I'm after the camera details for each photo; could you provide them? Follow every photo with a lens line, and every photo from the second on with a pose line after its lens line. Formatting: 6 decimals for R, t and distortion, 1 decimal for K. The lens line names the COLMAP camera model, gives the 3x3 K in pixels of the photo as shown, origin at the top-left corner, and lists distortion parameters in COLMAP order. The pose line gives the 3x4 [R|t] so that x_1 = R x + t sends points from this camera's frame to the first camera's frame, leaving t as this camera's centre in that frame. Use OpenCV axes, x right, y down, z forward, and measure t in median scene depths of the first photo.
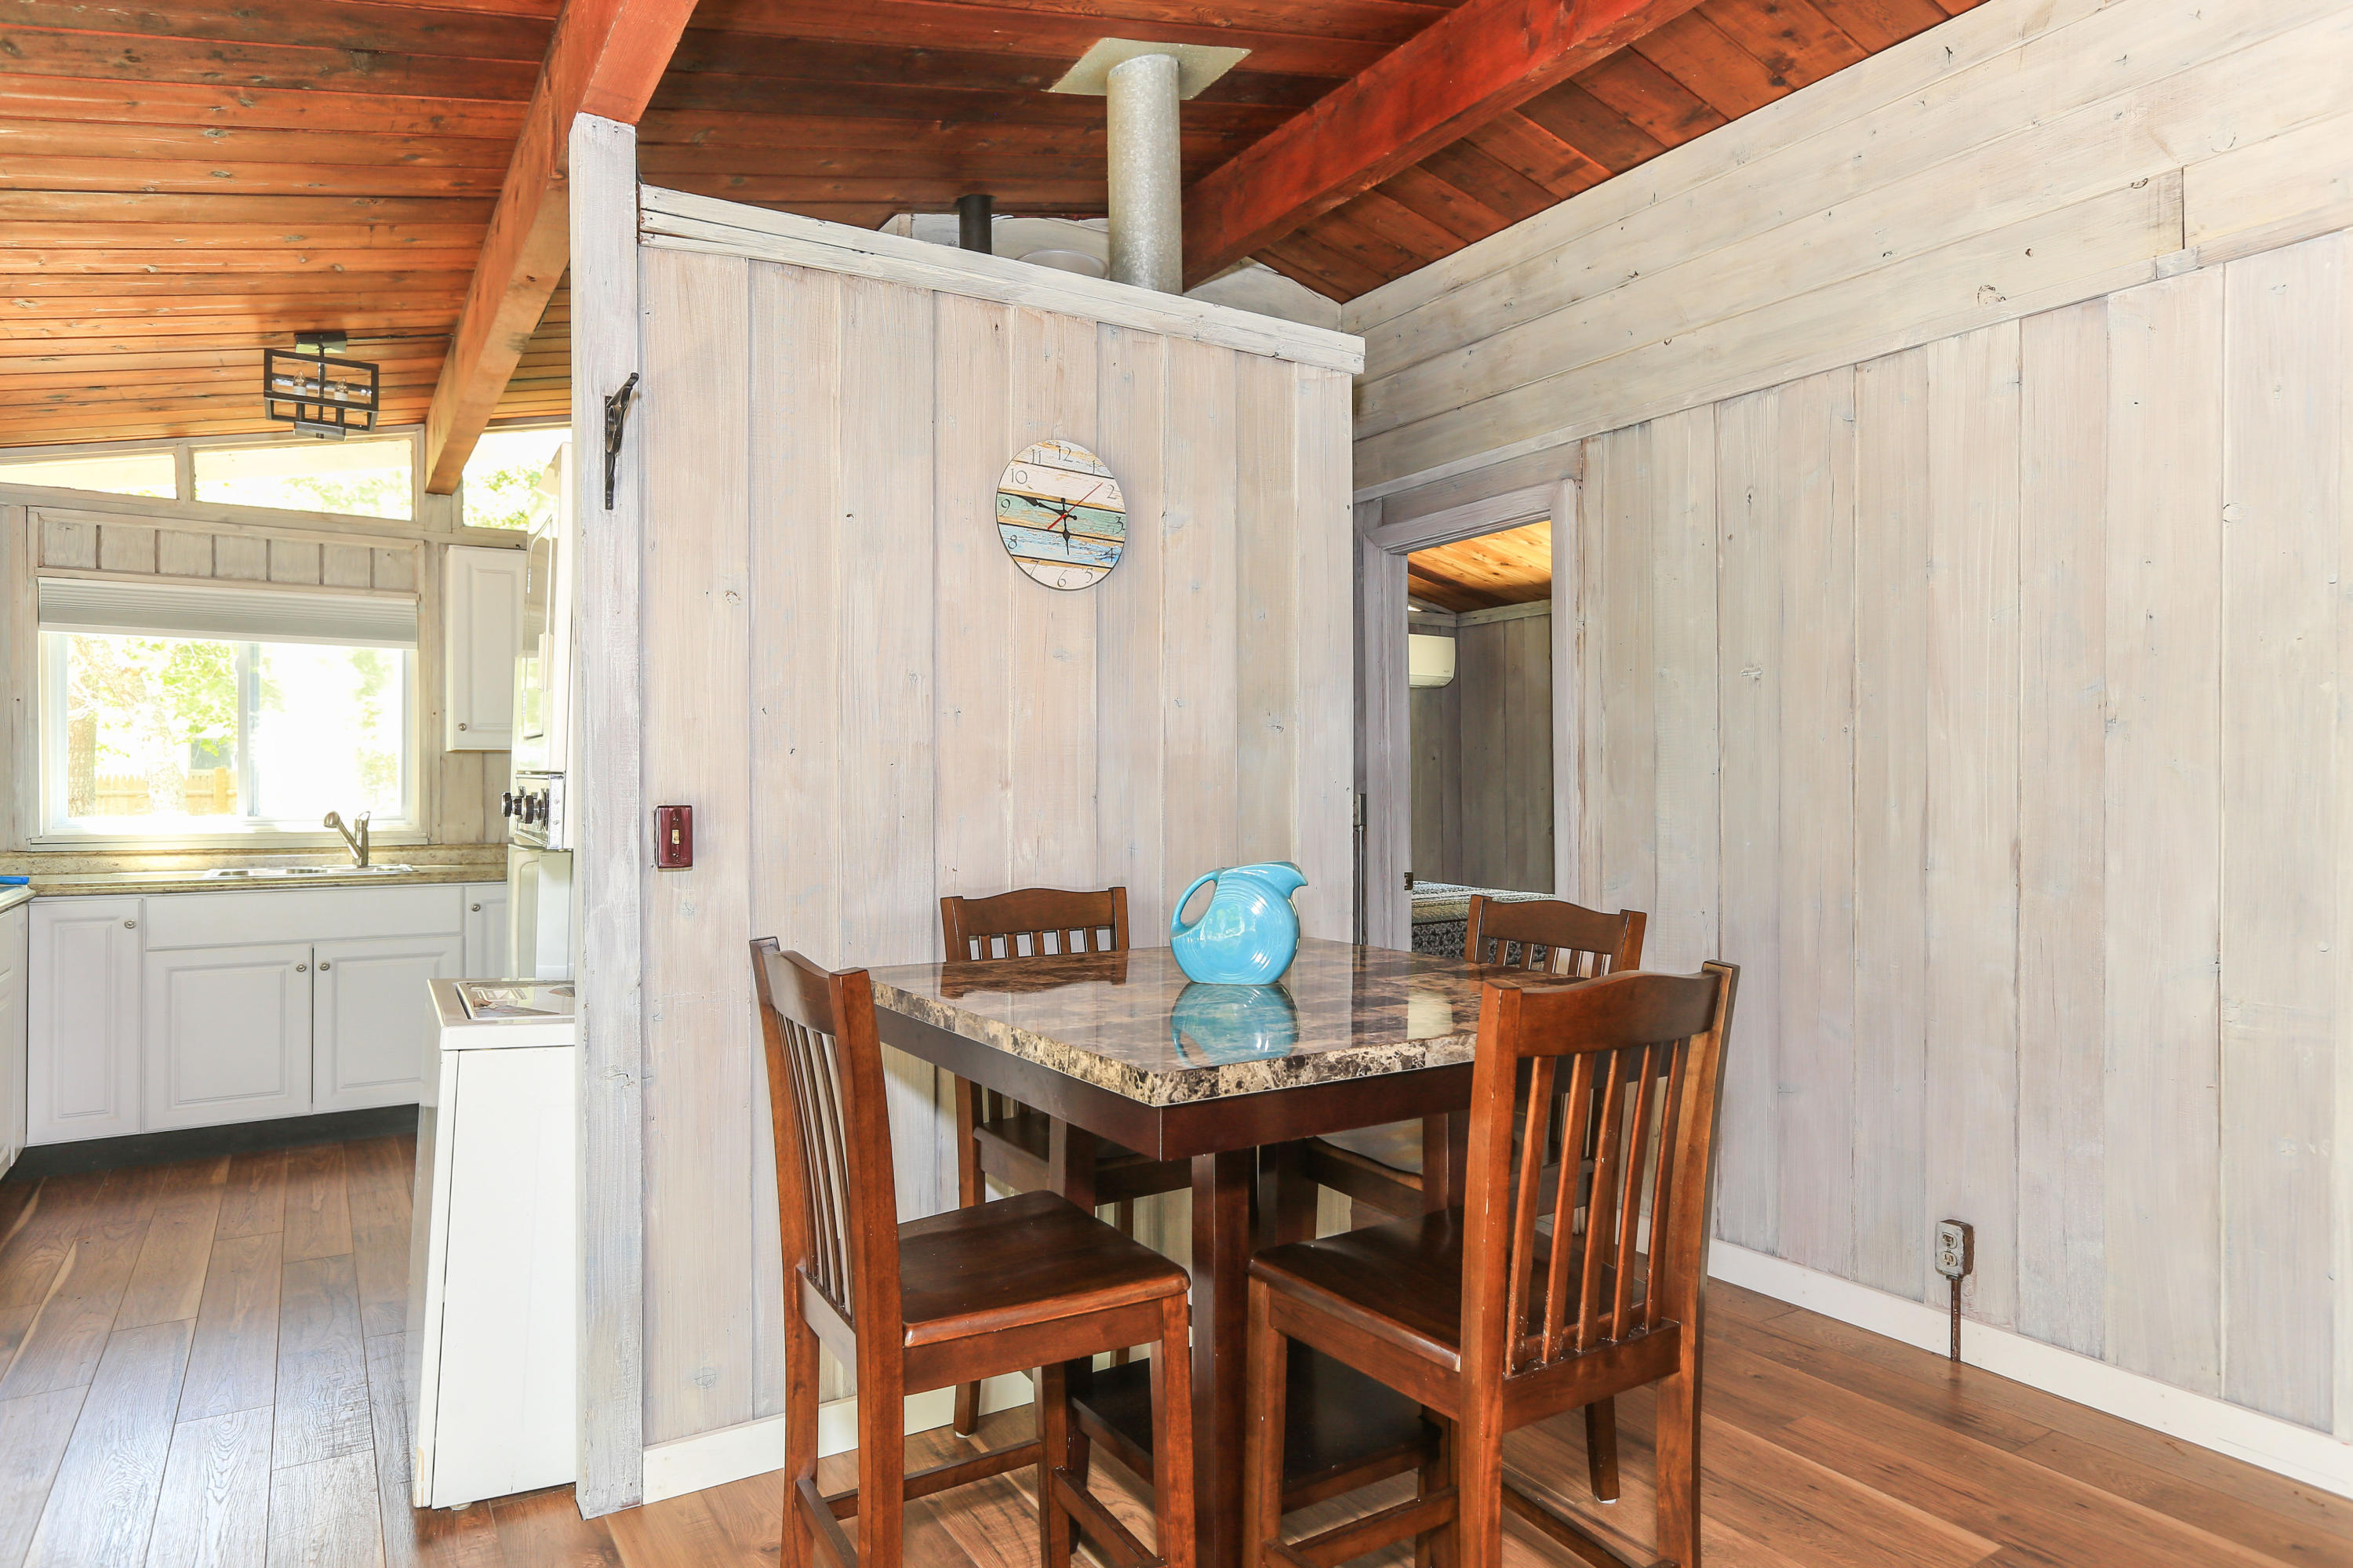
lens RADIAL K [[1391.2, 0, 1163.9], [0, 1391.2, 773.2], [0, 0, 1]] dist [-0.013928, 0.003391]
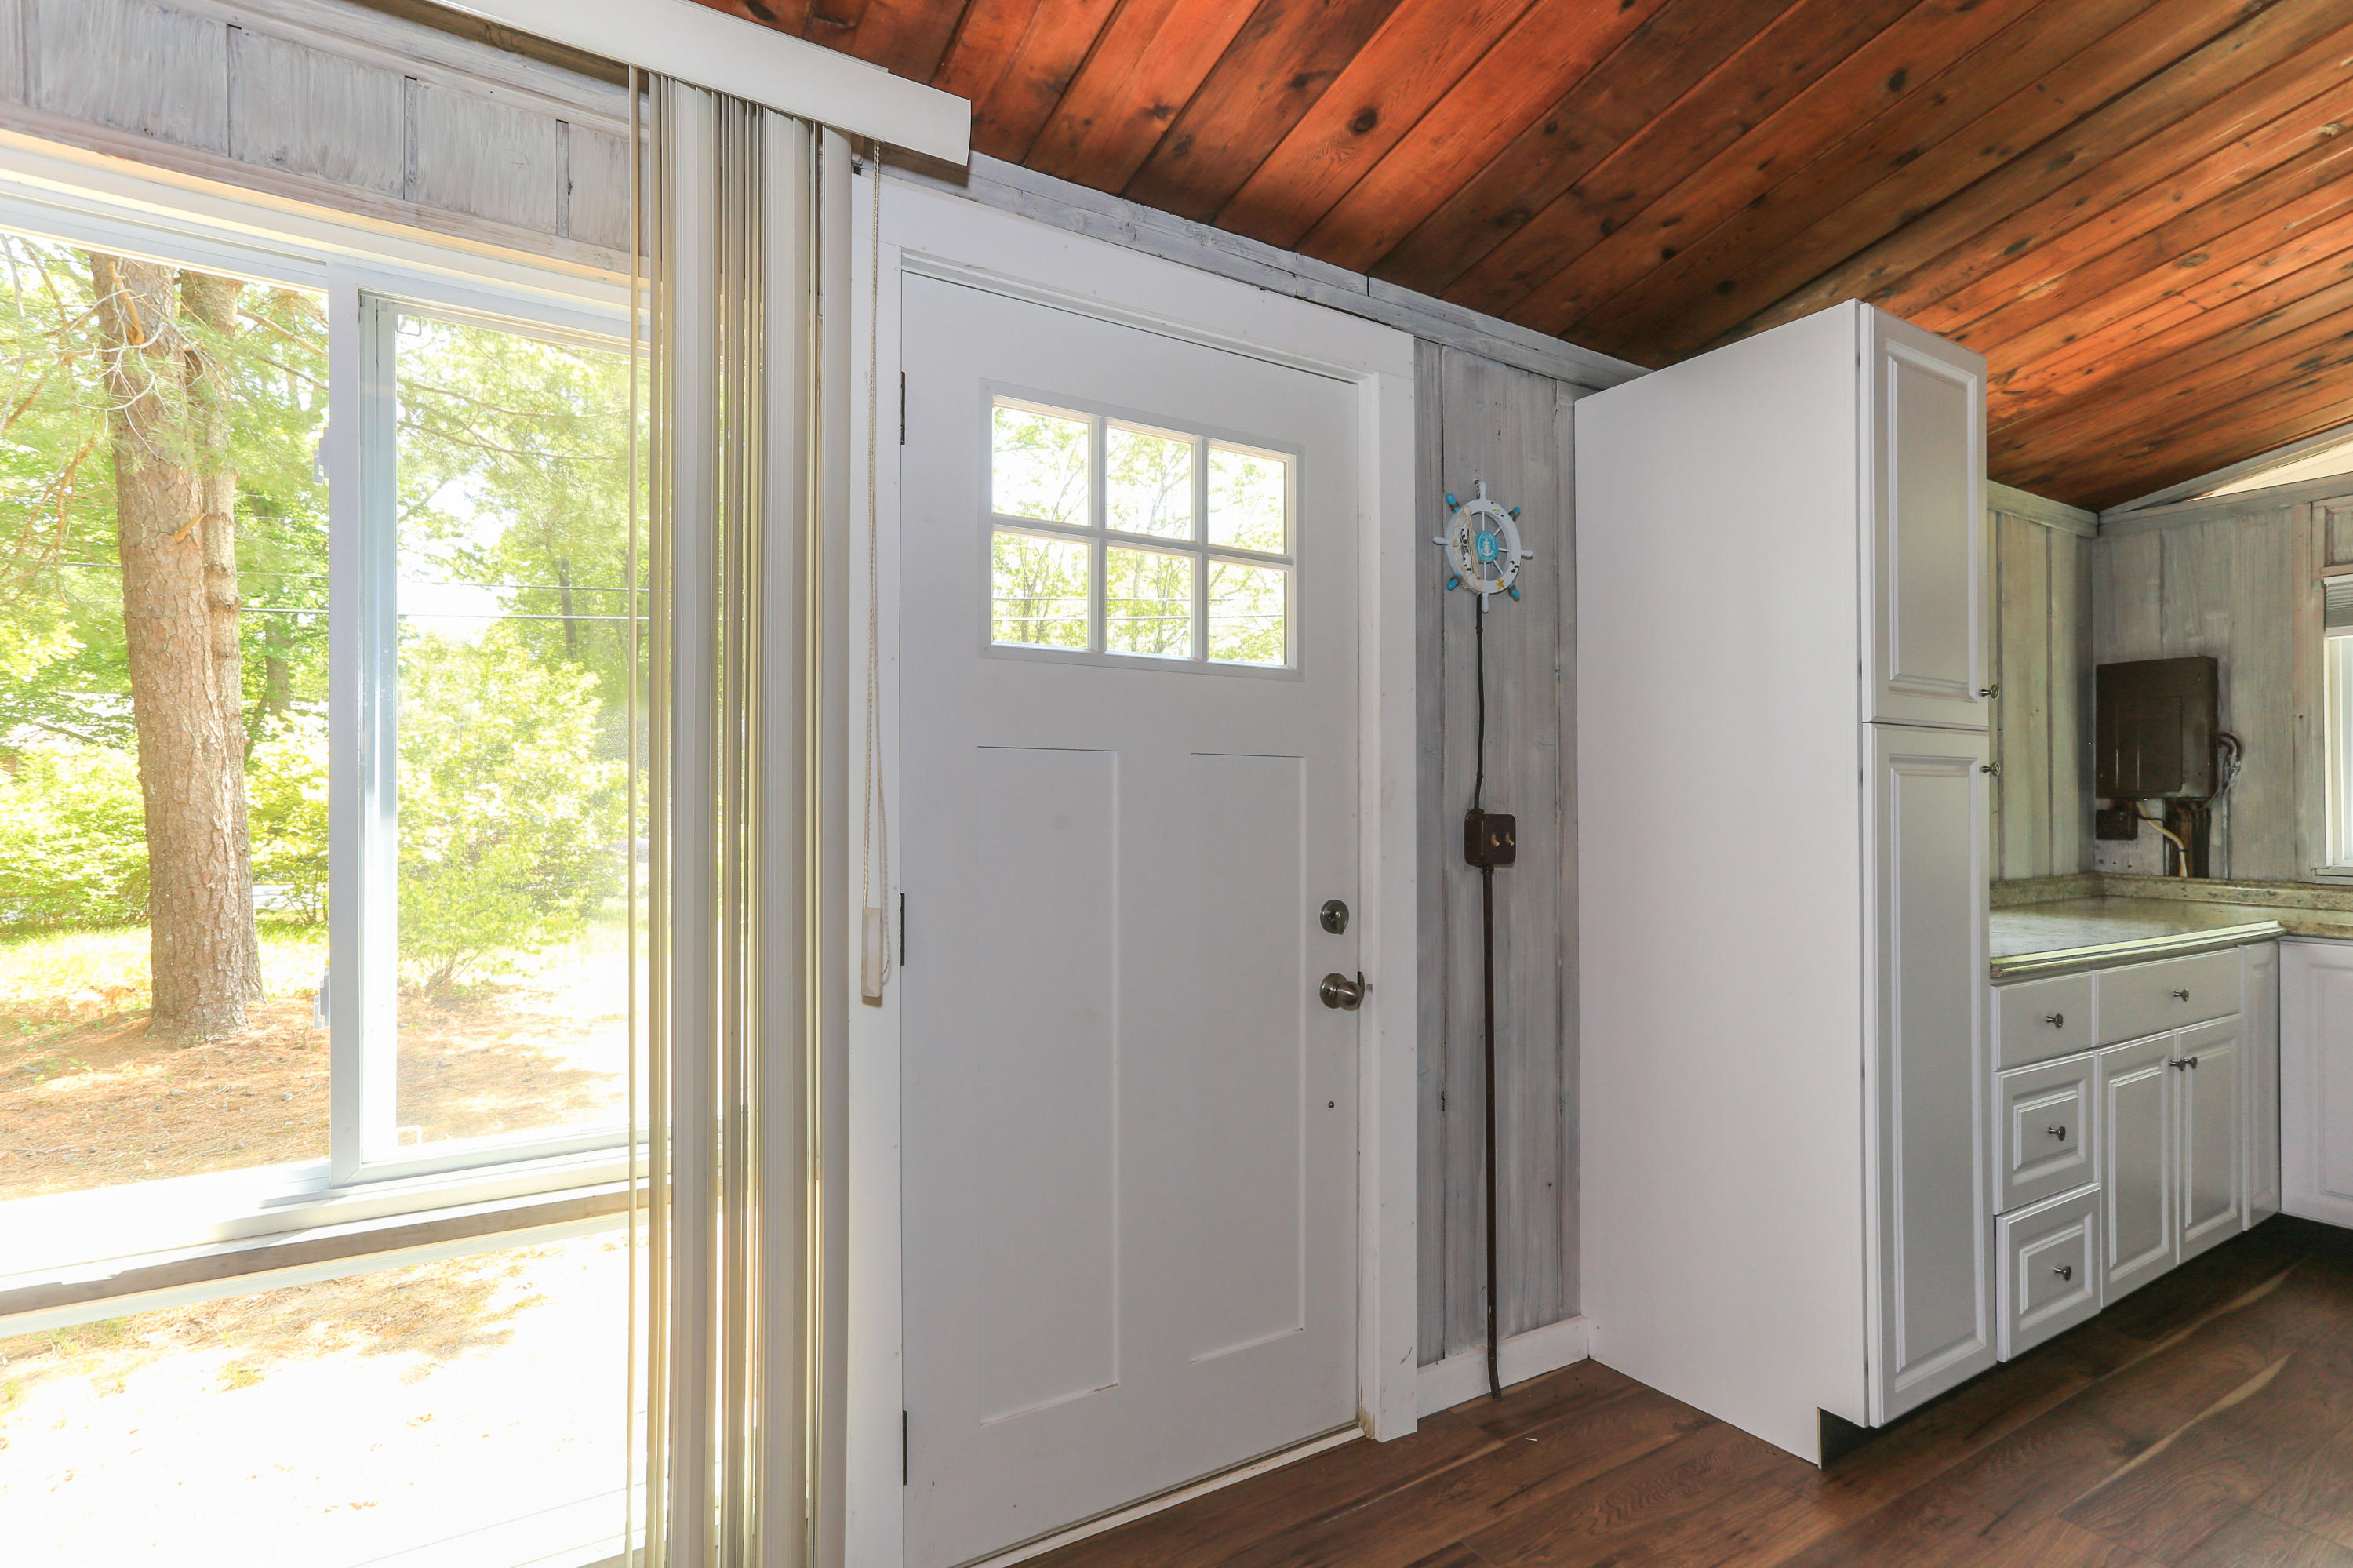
lens RADIAL K [[1153.5, 0, 1170.8], [0, 1153.5, 800.4], [0, 0, 1]] dist [-0.006496, 0.007611]
pose [[-0.005510, -0.001057, -0.999984, -0.111246], [0.005425, 0.999985, -0.001087, -0.000738], [0.999970, -0.005431, -0.005504, 0.451445]]
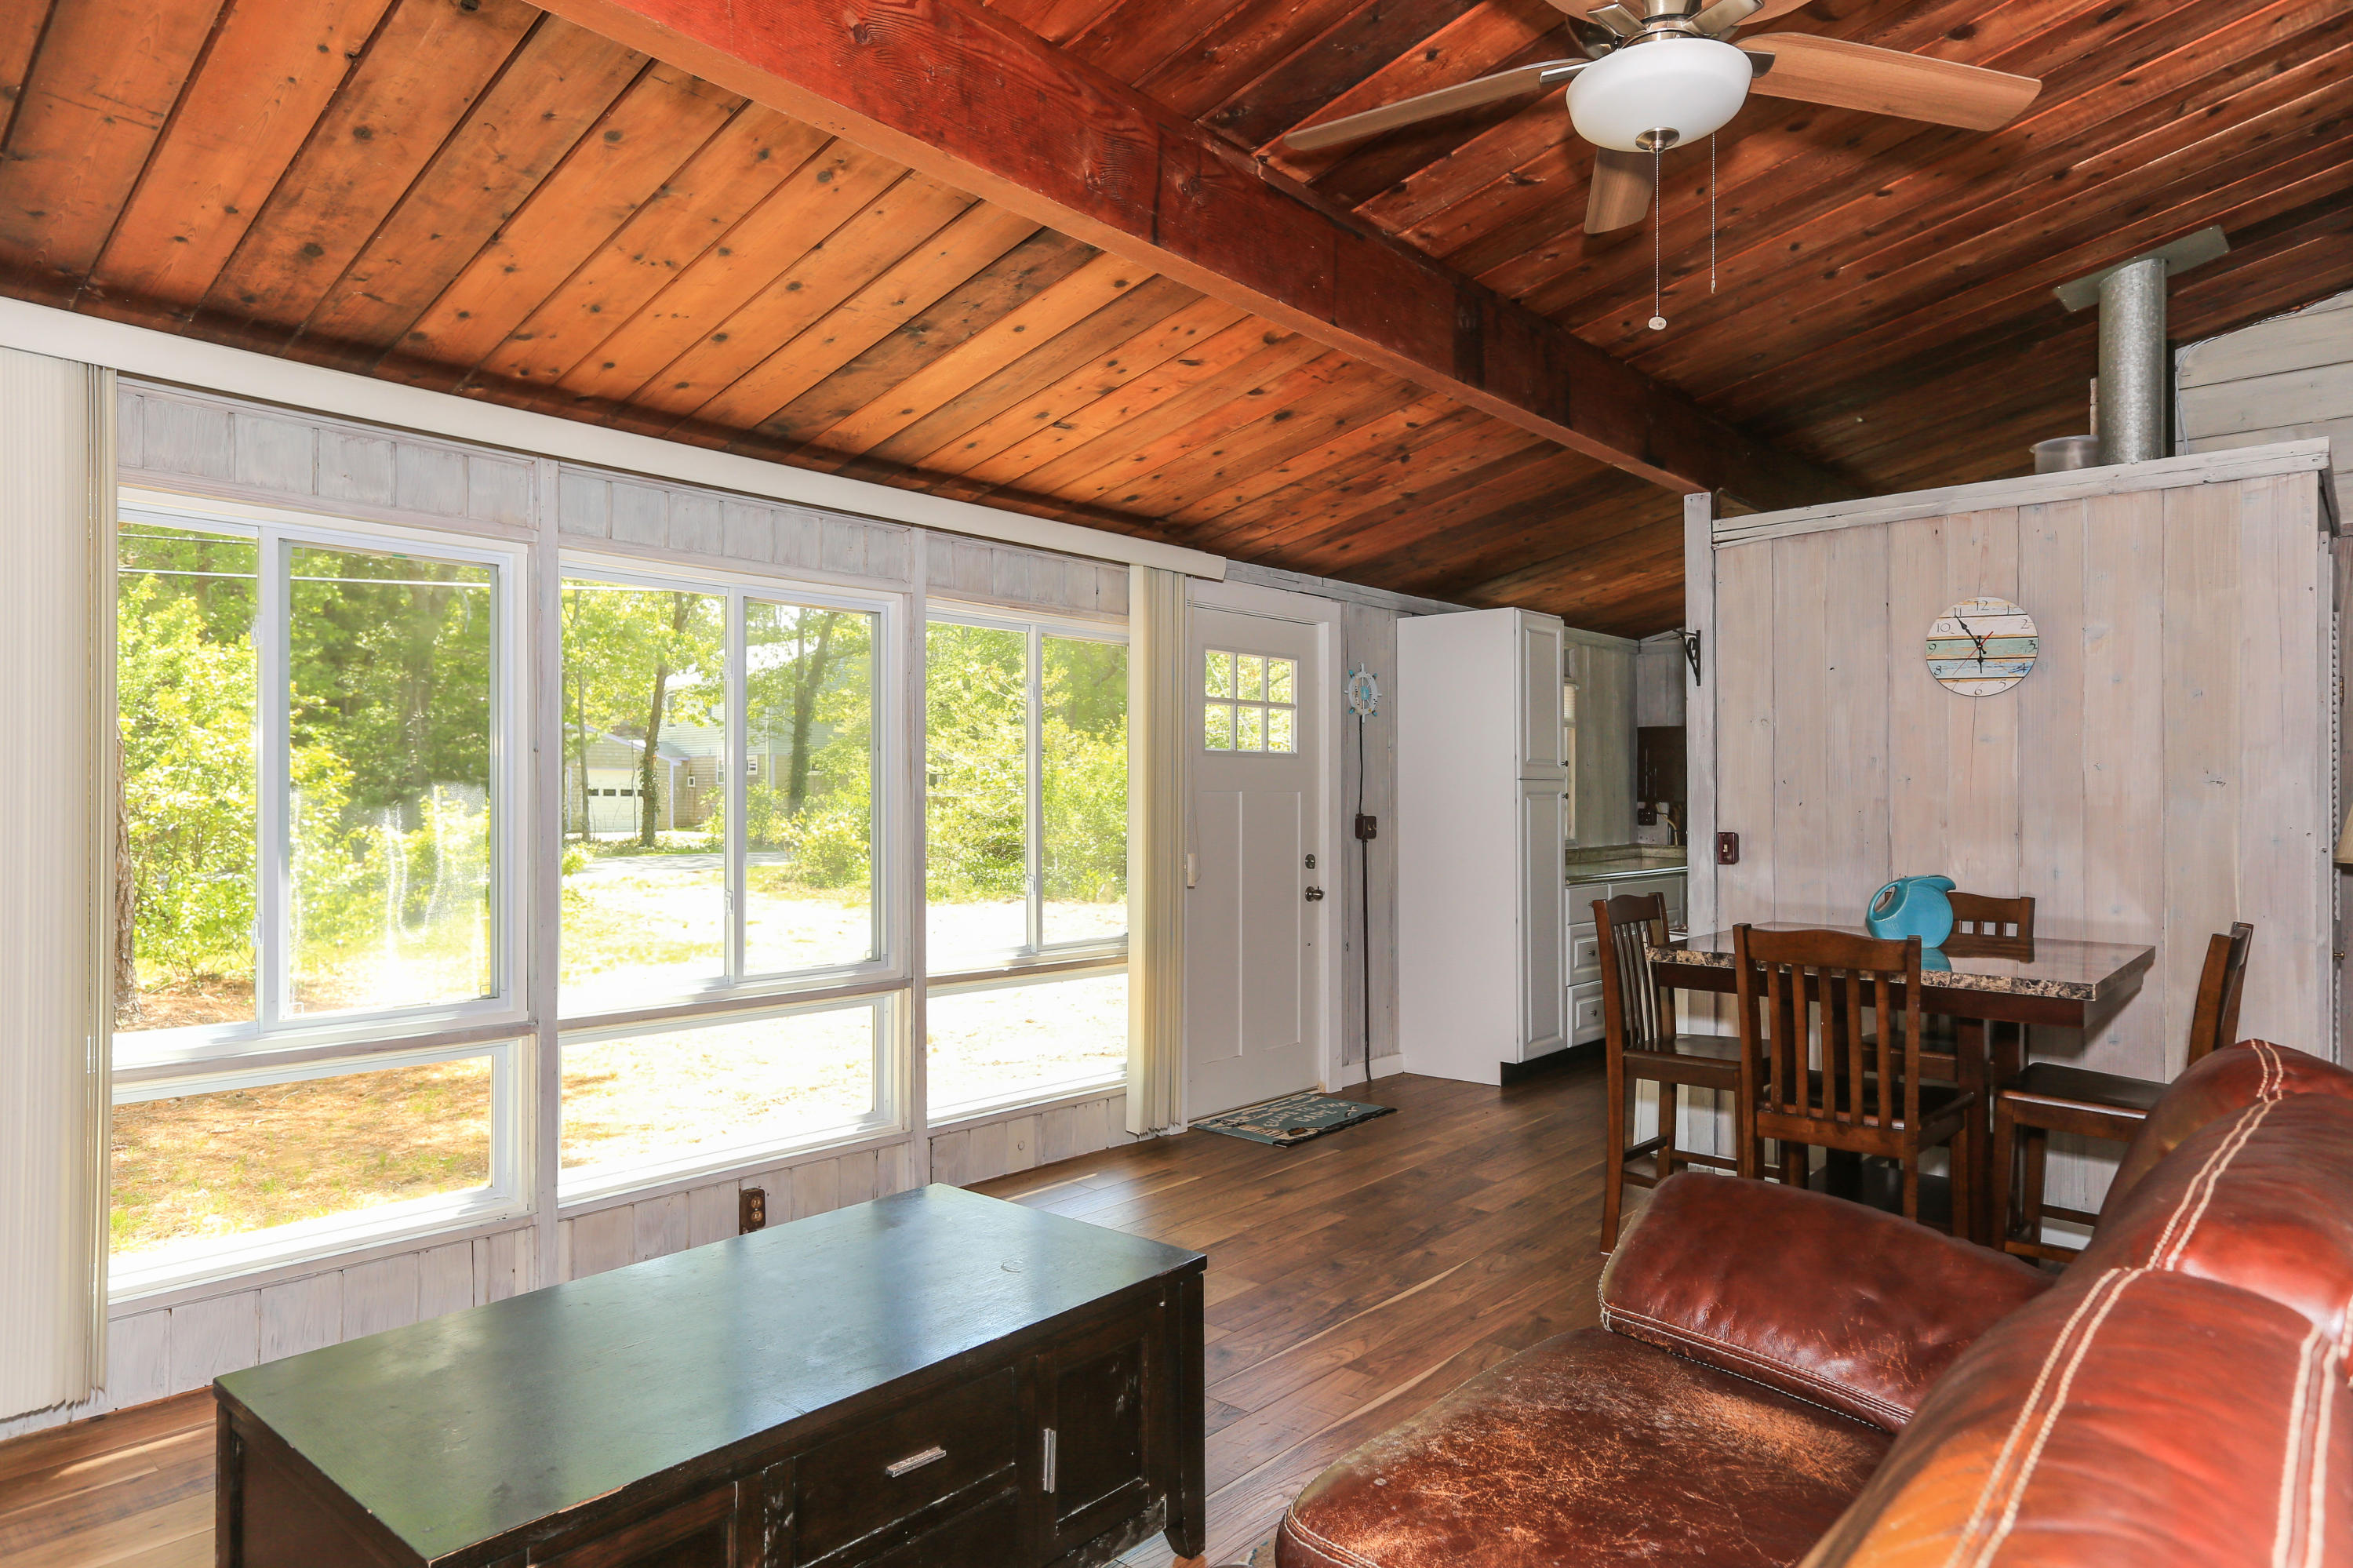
lens RADIAL K [[1391.2, 0, 1150.0], [0, 1391.2, 789.2], [0, 0, 1]] dist [-0.013928, 0.003391]
pose [[0.265915, 0.000469, -0.963996, 1.135877], [0.004950, 0.999986, 0.001852, -0.038940], [0.963984, -0.005264, 0.265909, -0.265568]]
